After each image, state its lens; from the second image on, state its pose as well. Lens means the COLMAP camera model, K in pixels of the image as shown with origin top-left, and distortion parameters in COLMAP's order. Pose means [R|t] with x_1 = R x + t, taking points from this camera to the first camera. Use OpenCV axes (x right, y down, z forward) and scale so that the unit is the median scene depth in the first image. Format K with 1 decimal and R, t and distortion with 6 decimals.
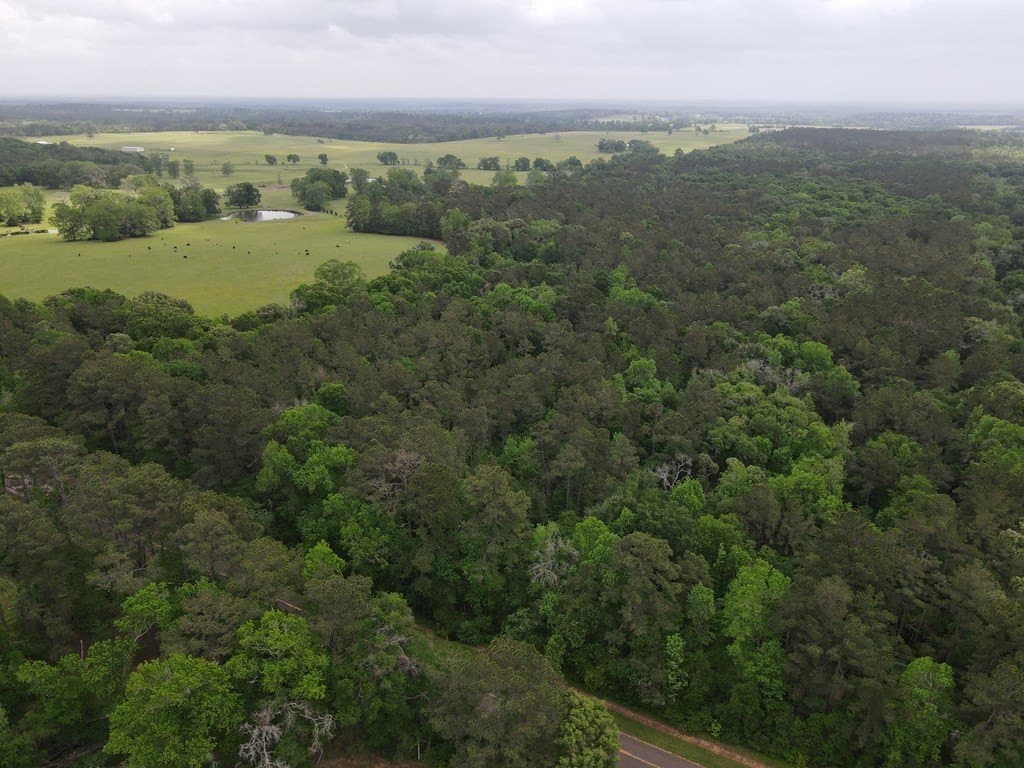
lens RADIAL K [[754.0, 0, 508.3], [0, 754.0, 381.5], [0, 0, 1]] dist [-0.003566, 0.022651]
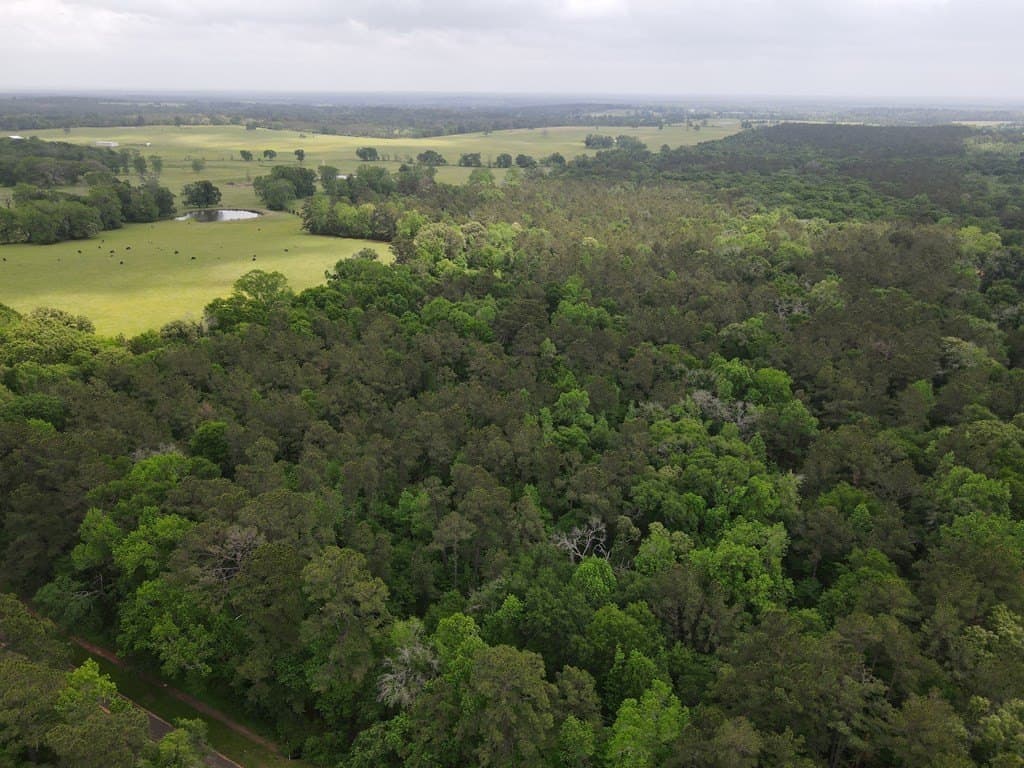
lens RADIAL K [[754.0, 0, 508.3], [0, 754.0, 381.5], [0, 0, 1]] dist [-0.003566, 0.022651]
pose [[0.999991, 0.000755, 0.004058, 0.063327], [-0.000782, 0.999977, 0.006750, -0.030164], [-0.004053, -0.006753, 0.999969, 0.076496]]
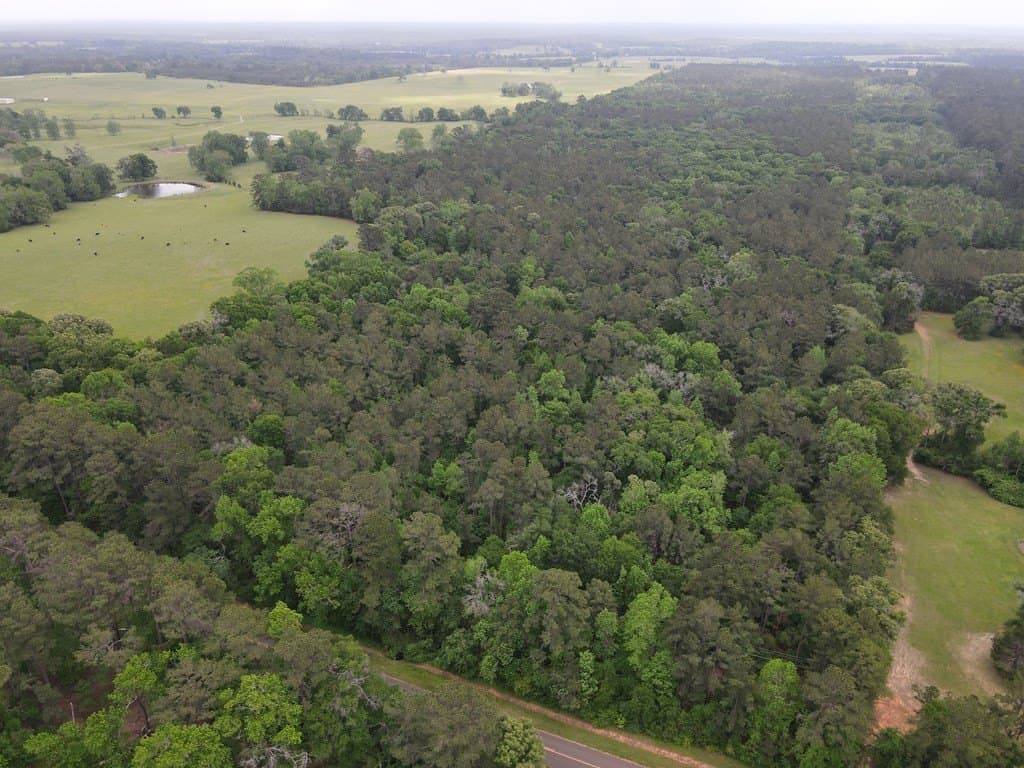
lens RADIAL K [[754.0, 0, 508.3], [0, 754.0, 381.5], [0, 0, 1]] dist [-0.003566, 0.022651]
pose [[0.992516, -0.055534, 0.108756, -0.004457], [0.045905, 0.994963, 0.089119, -0.074975], [-0.113157, -0.083460, 0.990066, -0.055441]]
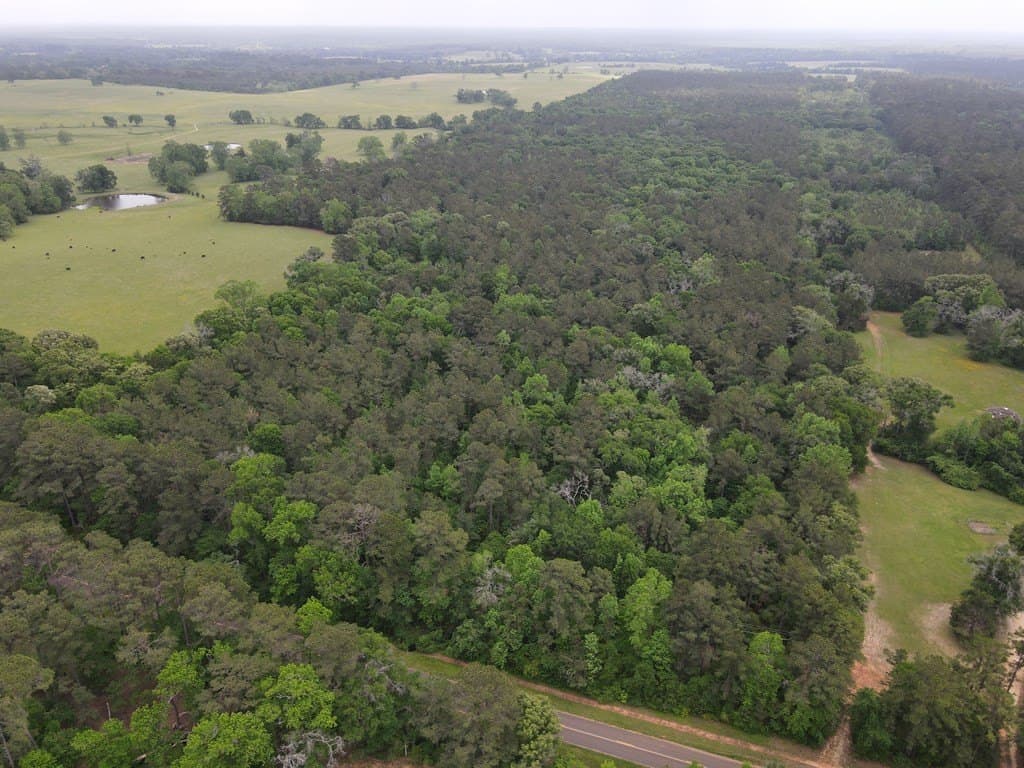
lens RADIAL K [[754.0, 0, 508.3], [0, 754.0, 381.5], [0, 0, 1]] dist [-0.003566, 0.022651]
pose [[0.983005, -0.078794, 0.165812, -0.037446], [0.064903, 0.994039, 0.087598, -0.080710], [-0.171726, -0.075348, 0.982259, -0.085370]]
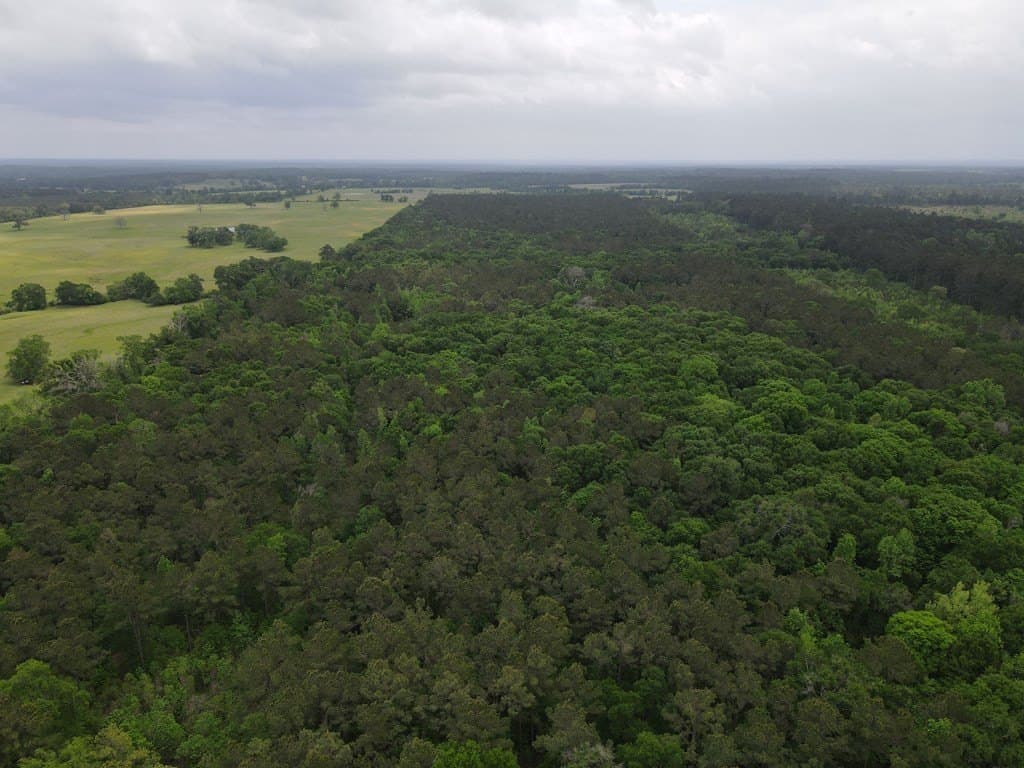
lens RADIAL K [[754.0, 0, 508.3], [0, 754.0, 381.5], [0, 0, 1]] dist [-0.003566, 0.022651]
pose [[0.876860, -0.142281, 0.459208, 0.187418], [0.174423, 0.984270, -0.028095, -0.510954], [-0.447987, 0.104731, 0.887884, 1.299431]]
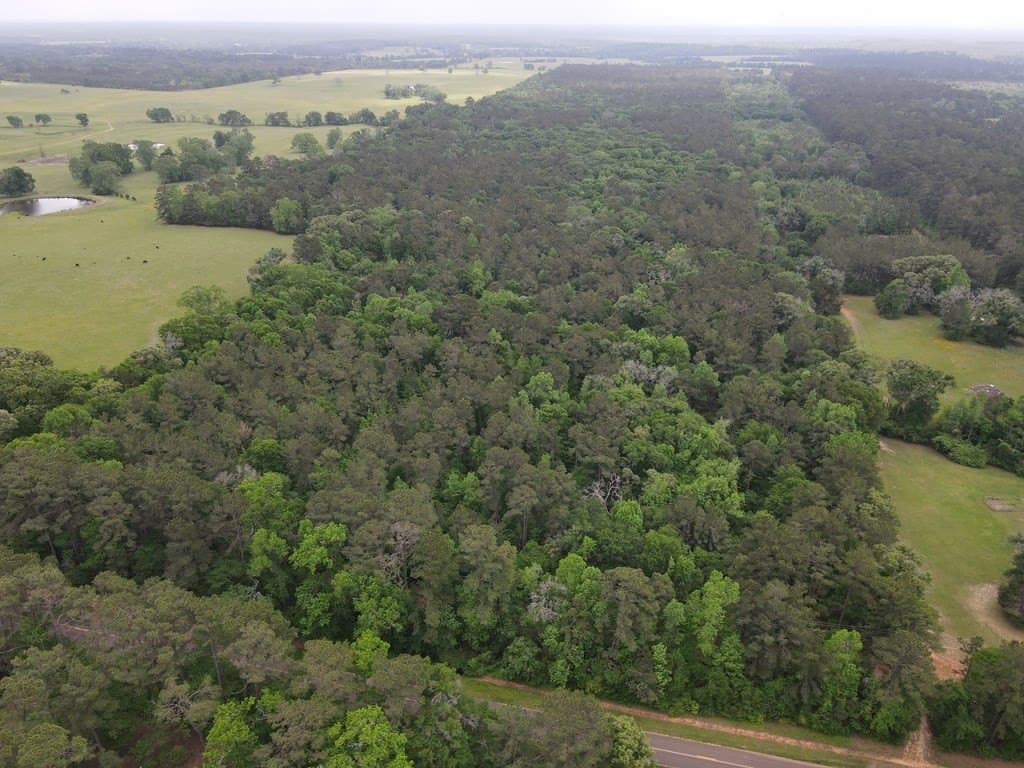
lens RADIAL K [[754.0, 0, 508.3], [0, 754.0, 381.5], [0, 0, 1]] dist [-0.003566, 0.022651]
pose [[0.958401, -0.123828, 0.257164, -0.101362], [0.101194, 0.989878, 0.099510, -0.086836], [-0.266883, -0.069347, 0.961231, -0.038421]]
